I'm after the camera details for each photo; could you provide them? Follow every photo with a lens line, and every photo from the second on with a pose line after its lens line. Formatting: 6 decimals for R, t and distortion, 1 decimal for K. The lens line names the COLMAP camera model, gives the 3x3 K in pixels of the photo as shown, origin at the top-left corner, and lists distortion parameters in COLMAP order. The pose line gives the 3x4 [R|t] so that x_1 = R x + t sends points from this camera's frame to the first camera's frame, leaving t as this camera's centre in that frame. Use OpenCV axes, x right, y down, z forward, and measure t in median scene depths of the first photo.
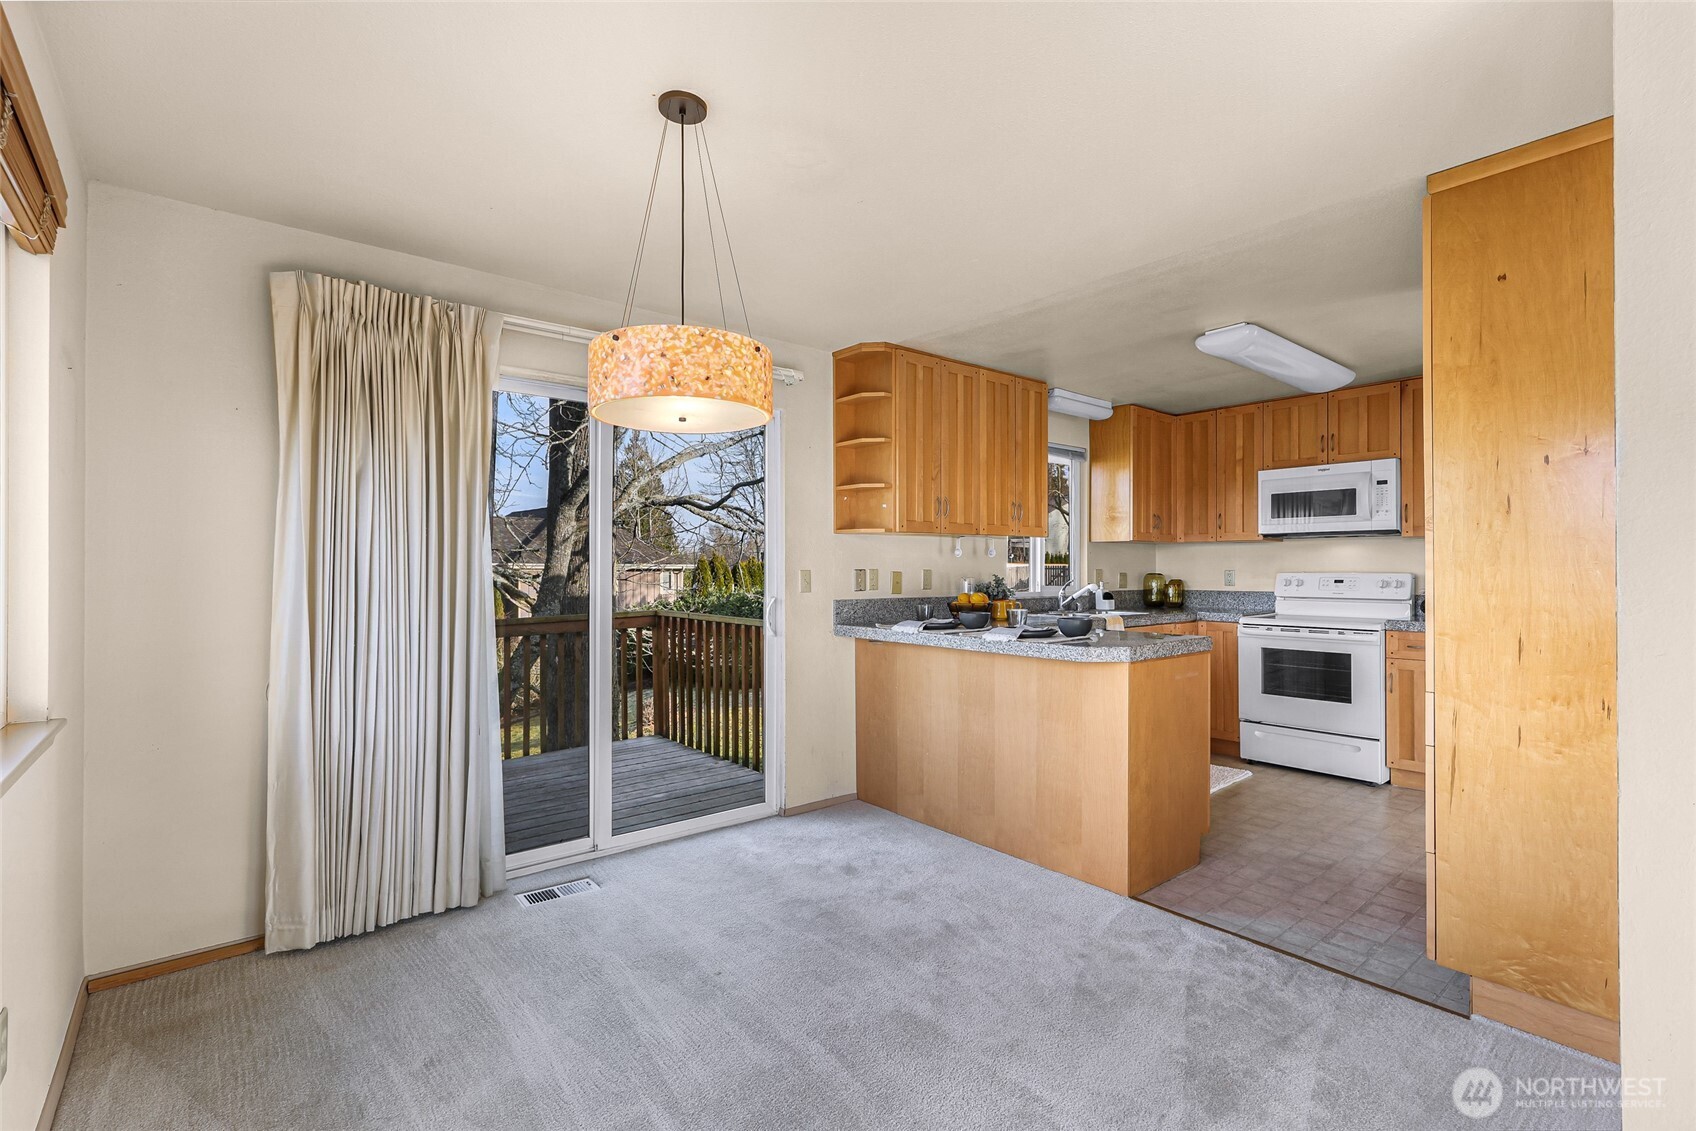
lens RADIAL K [[752.5, 0, 831.7], [0, 752.5, 565.1], [0, 0, 1]] dist [0.000765, 0.000450]
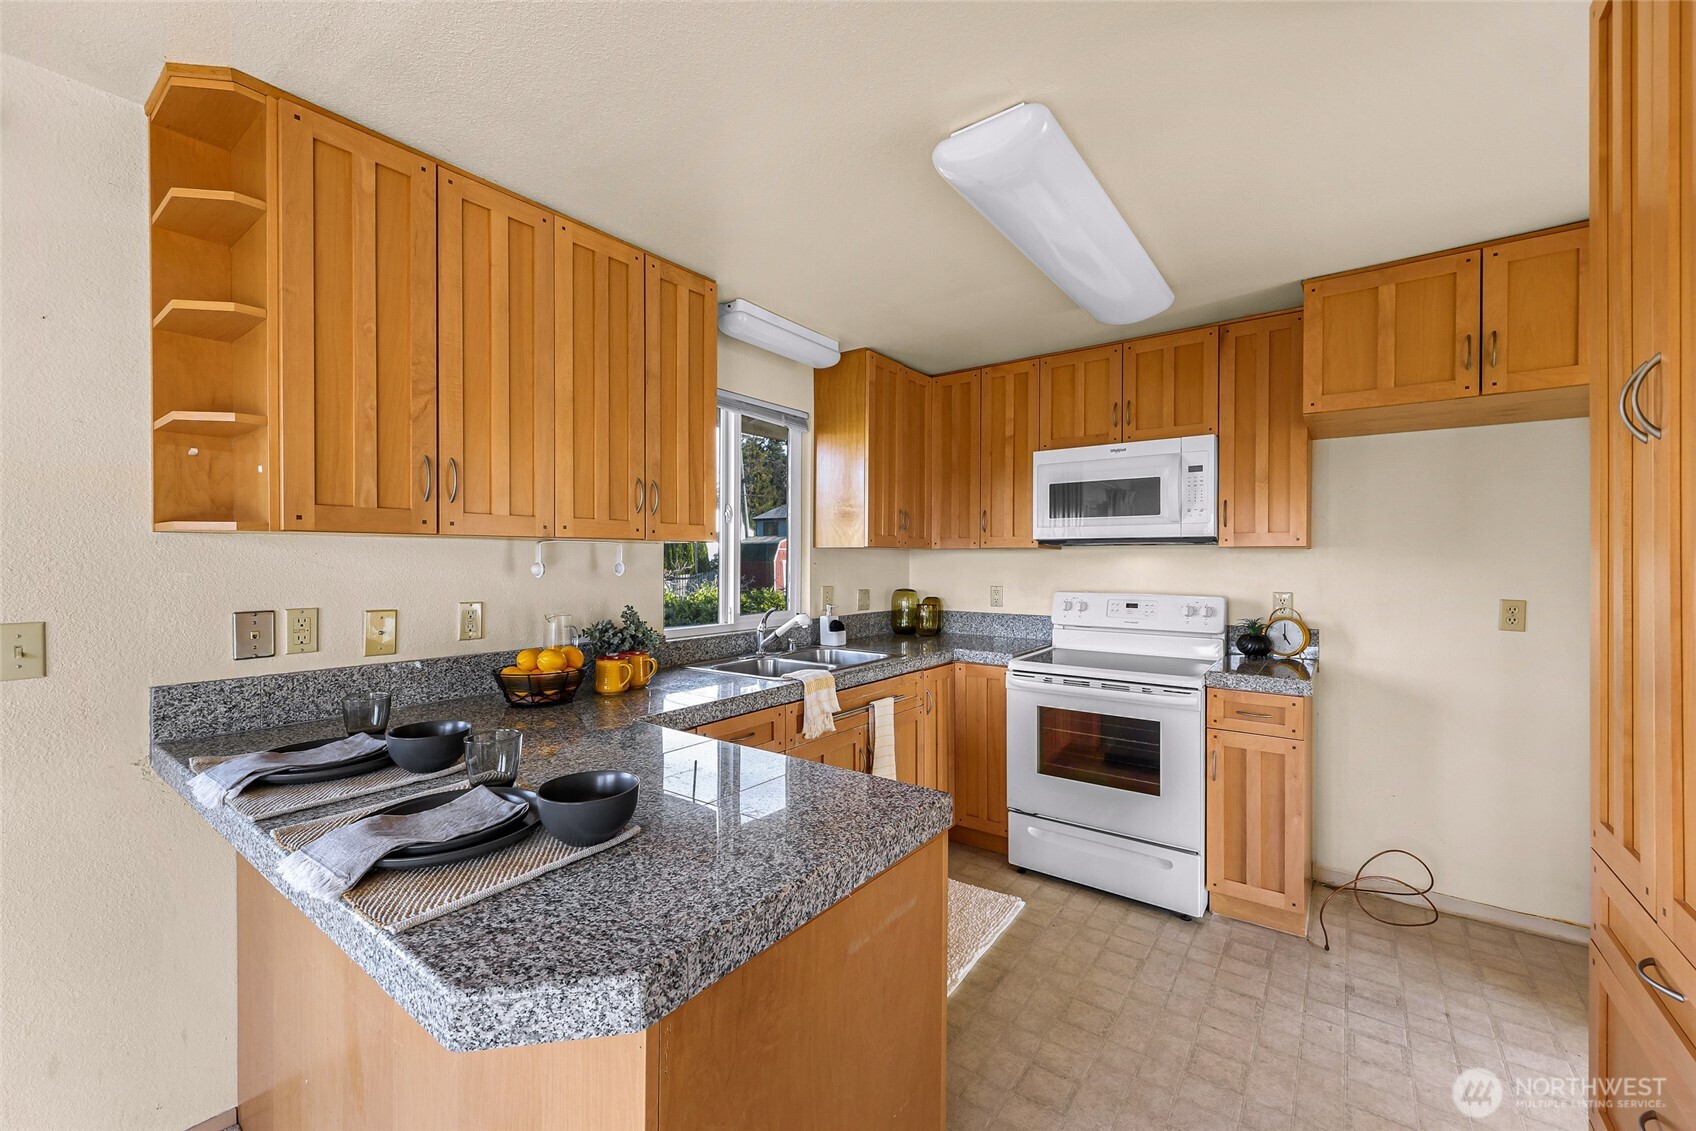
lens RADIAL K [[686.7, 0, 824.7], [0, 686.7, 563.5], [0, 0, 1]] dist [0.001081, 0.000116]
pose [[0.972026, 0.002631, 0.234860, 0.229594], [-0.004302, 0.999969, 0.006601, -0.022834], [-0.234836, -0.007427, 0.972007, 0.427538]]
